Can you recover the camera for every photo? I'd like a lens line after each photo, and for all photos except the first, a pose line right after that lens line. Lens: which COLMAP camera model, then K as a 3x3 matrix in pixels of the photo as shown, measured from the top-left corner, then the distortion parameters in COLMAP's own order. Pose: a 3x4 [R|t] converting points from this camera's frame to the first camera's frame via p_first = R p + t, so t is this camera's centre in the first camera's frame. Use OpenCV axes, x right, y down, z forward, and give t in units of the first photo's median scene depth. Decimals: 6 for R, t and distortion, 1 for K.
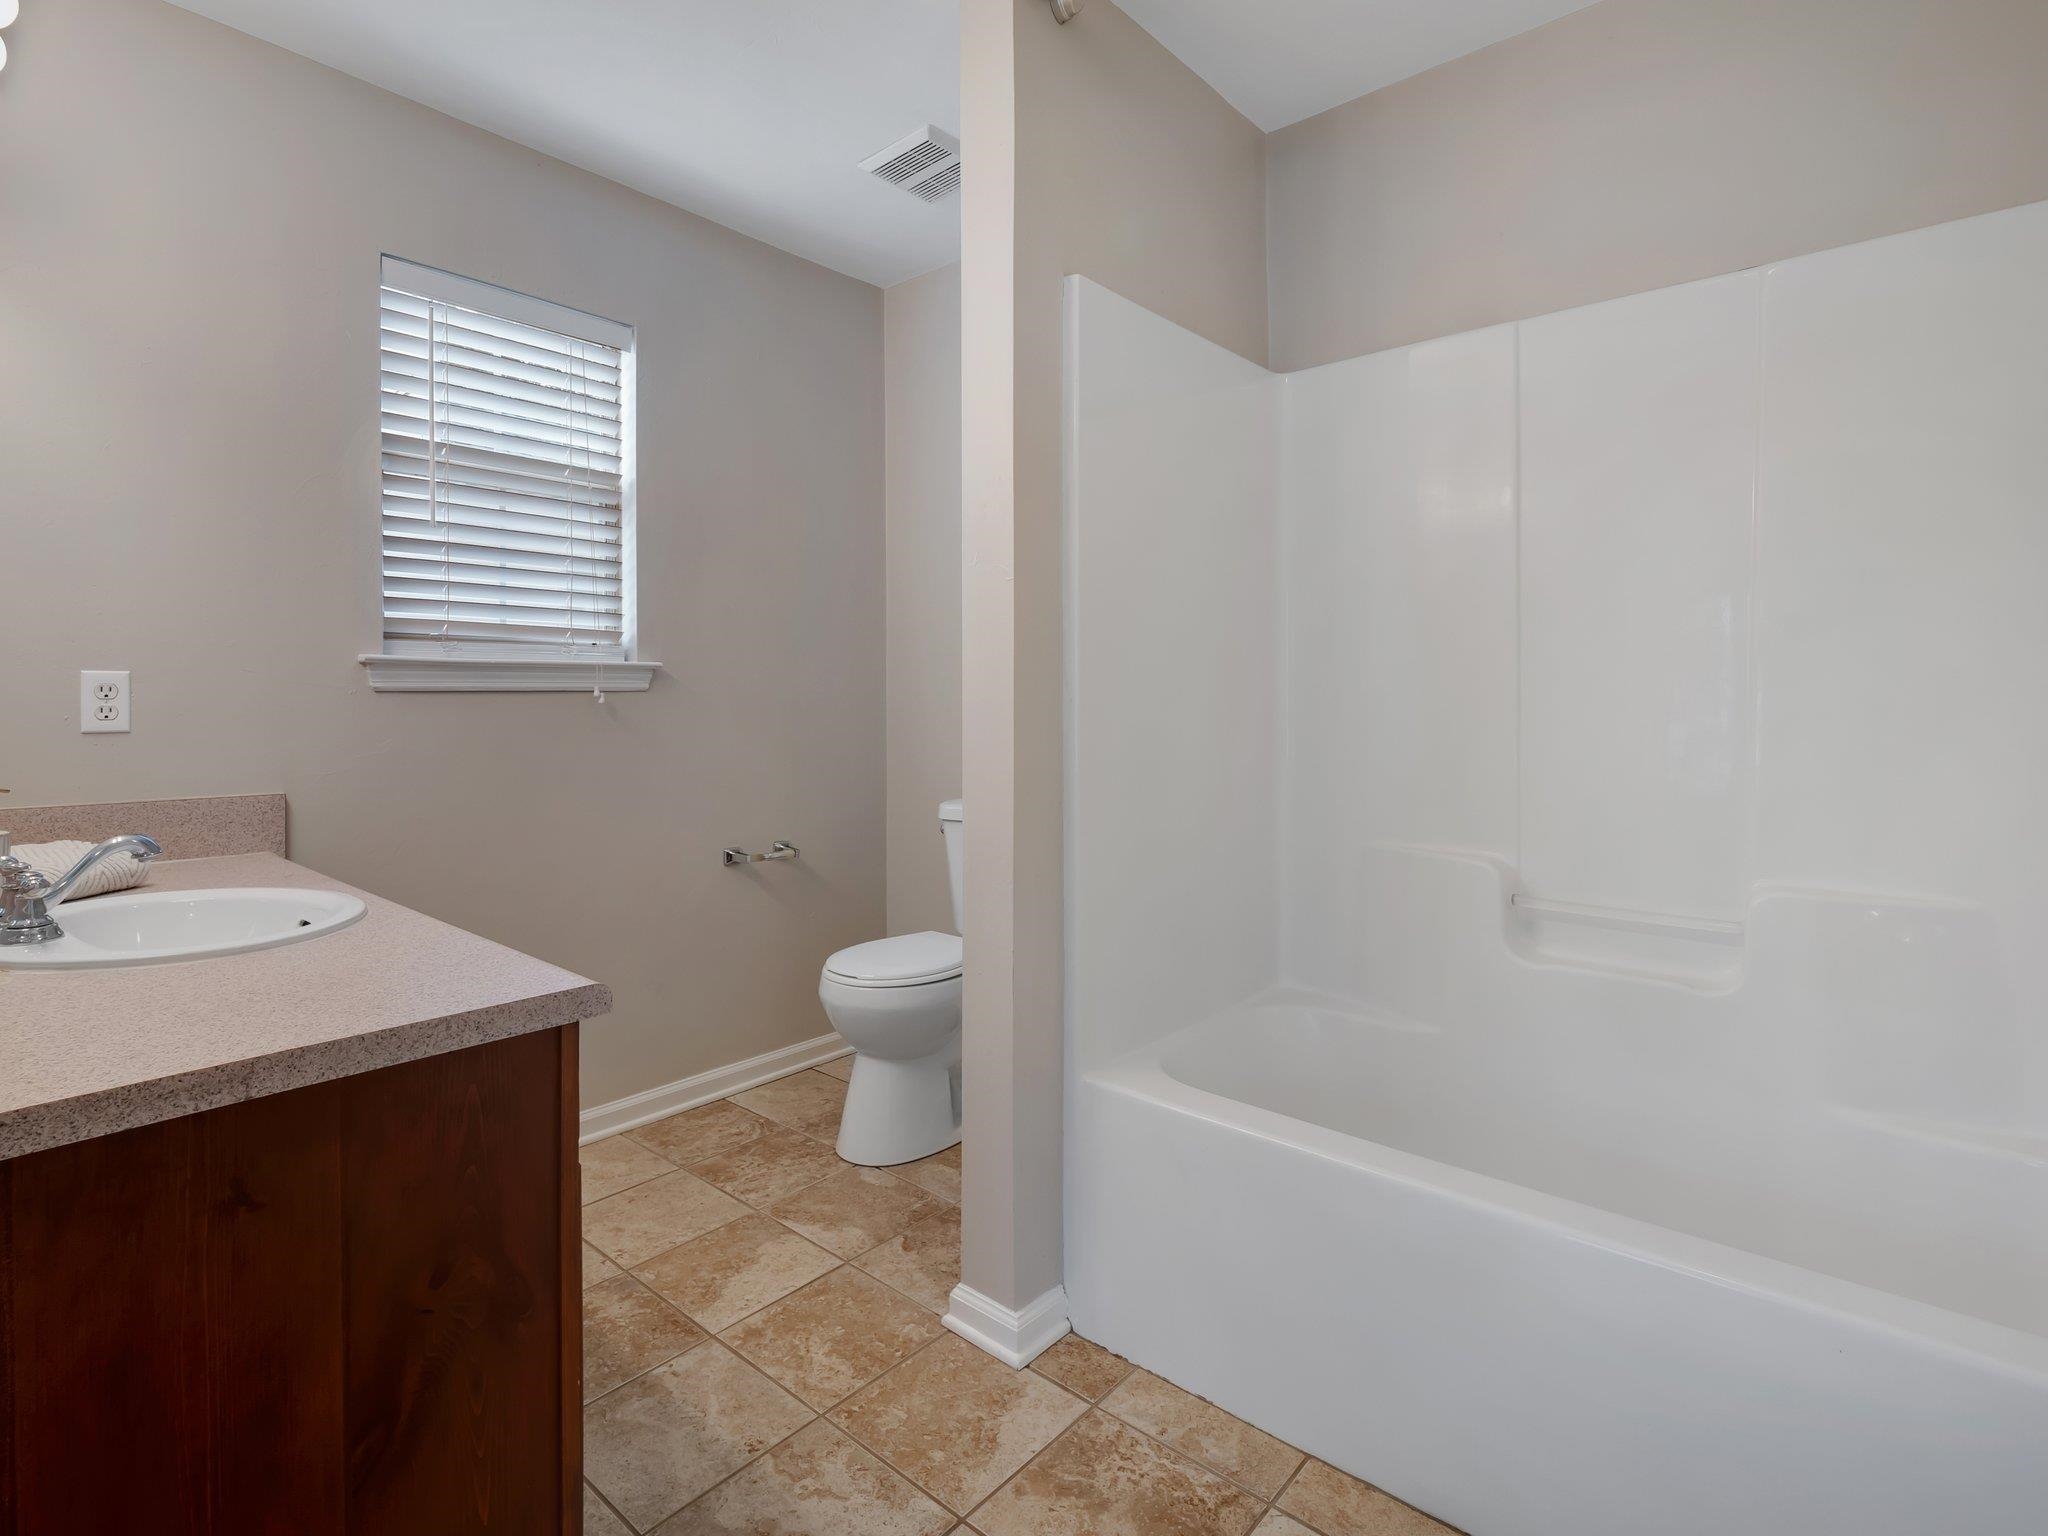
lens RADIAL K [[1041.8, 0, 1024.5], [0, 1041.8, 758.7], [0, 0, 1]] dist [-0.000040, -0.002360]
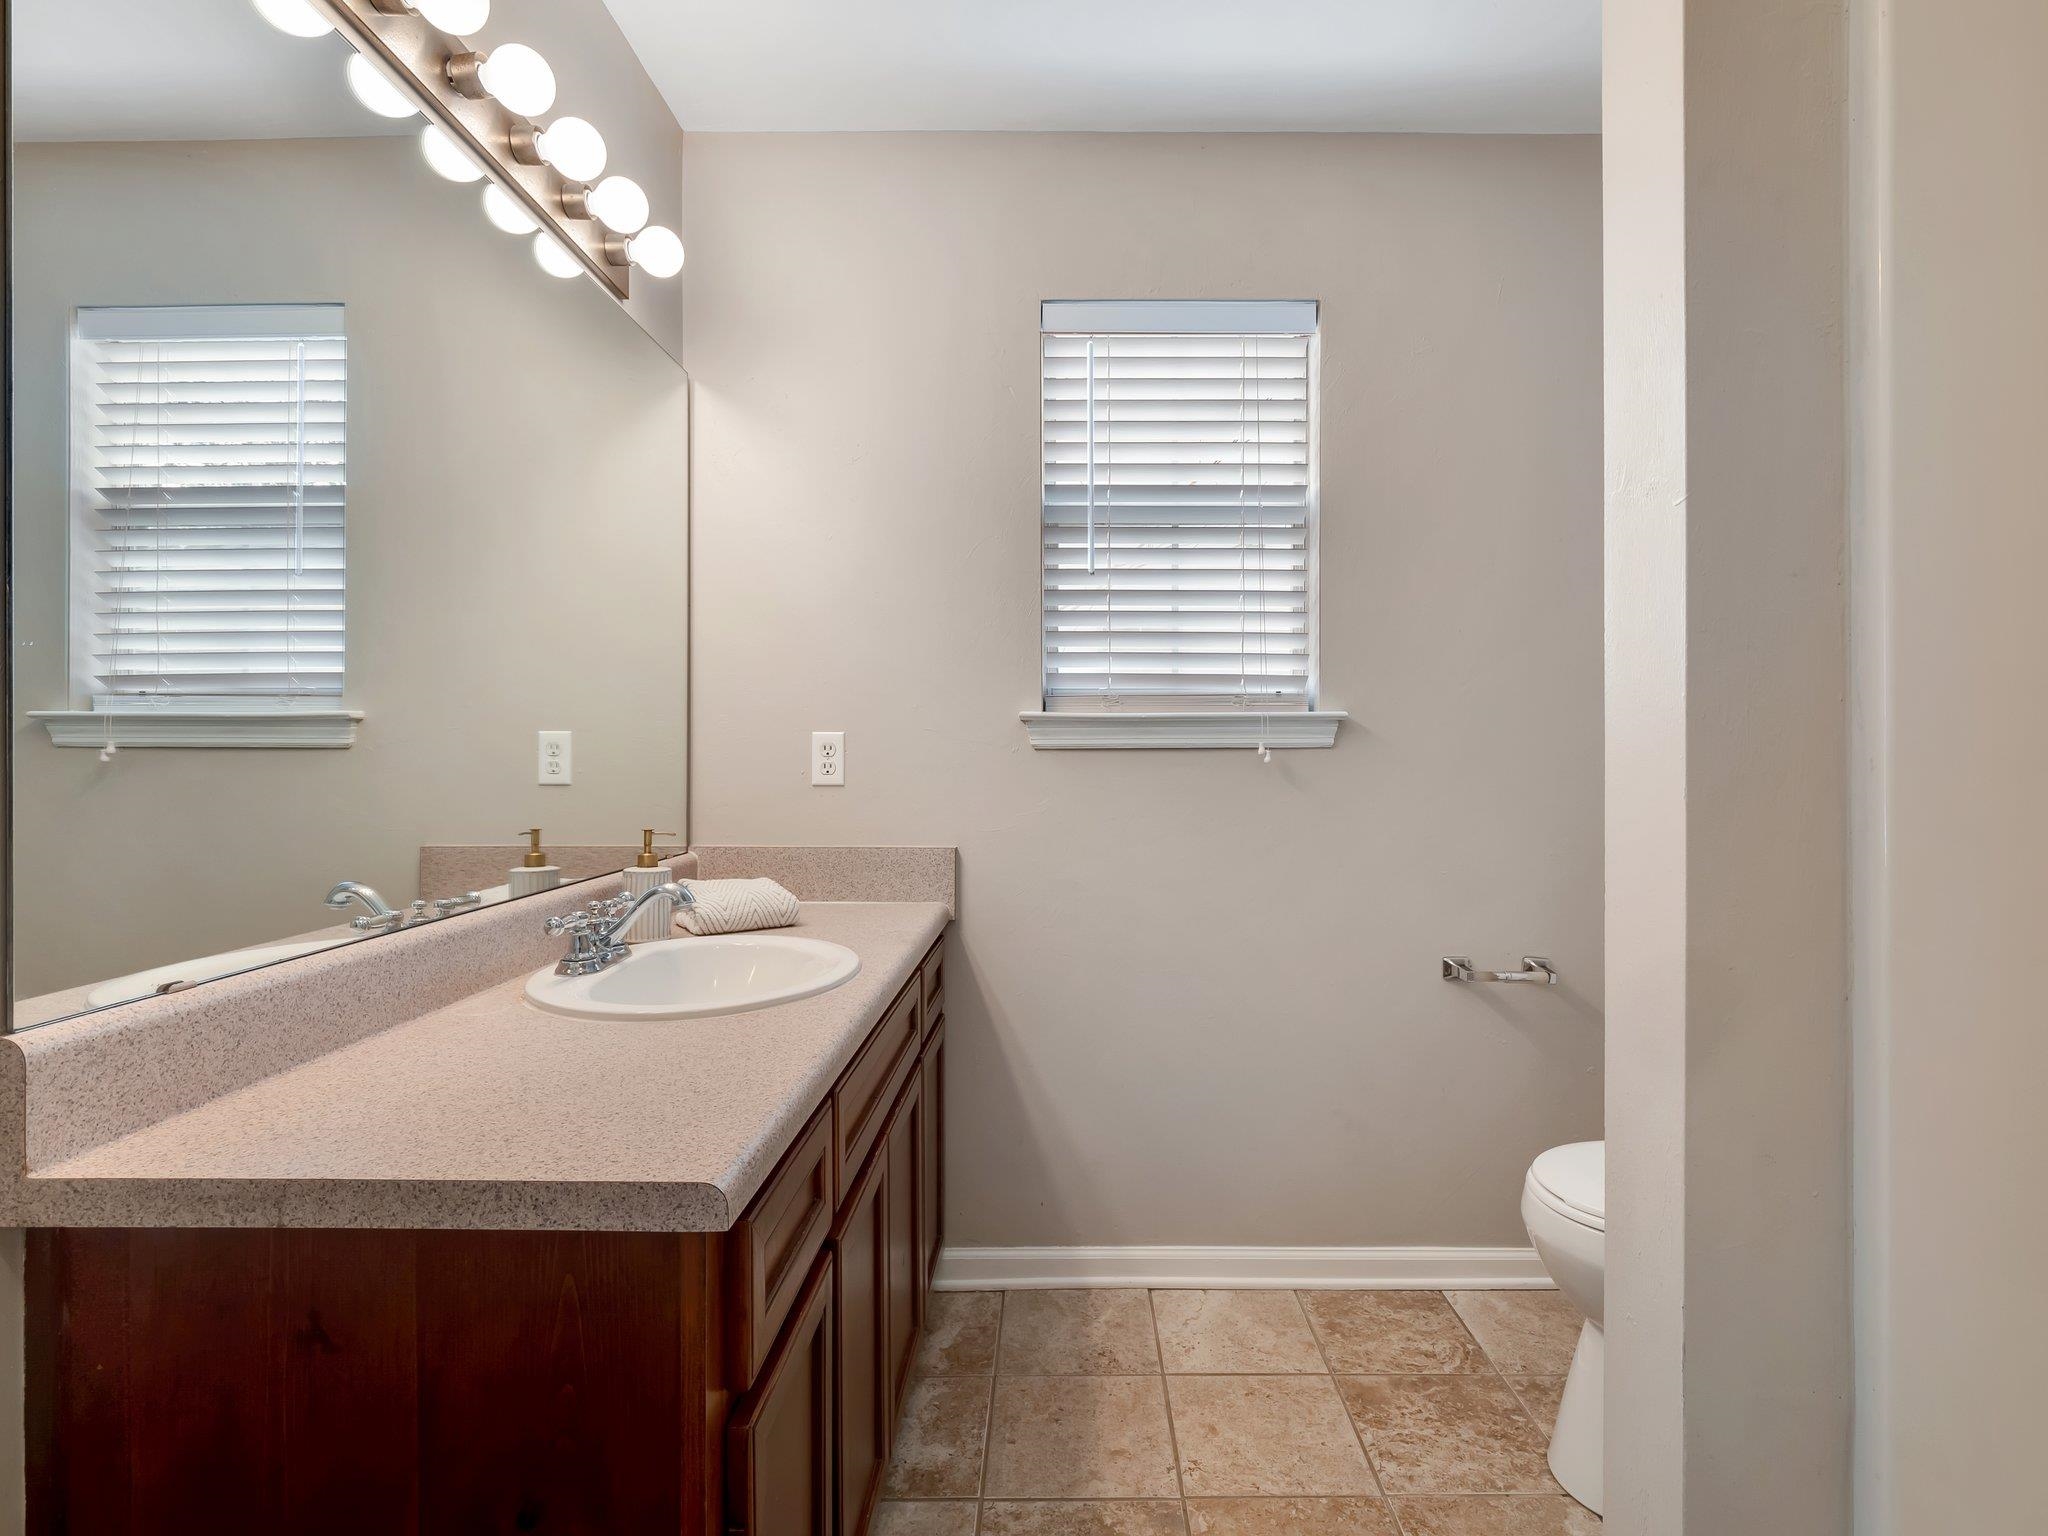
lens RADIAL K [[1041.8, 0, 1024.0], [0, 1041.8, 768.8], [0, 0, 1]] dist [-0.000040, -0.002360]
pose [[0.645926, 0.010941, -0.763322, 0.112391], [-0.046819, 0.998583, -0.025305, -0.020271], [0.761963, 0.052083, 0.645523, 0.350806]]
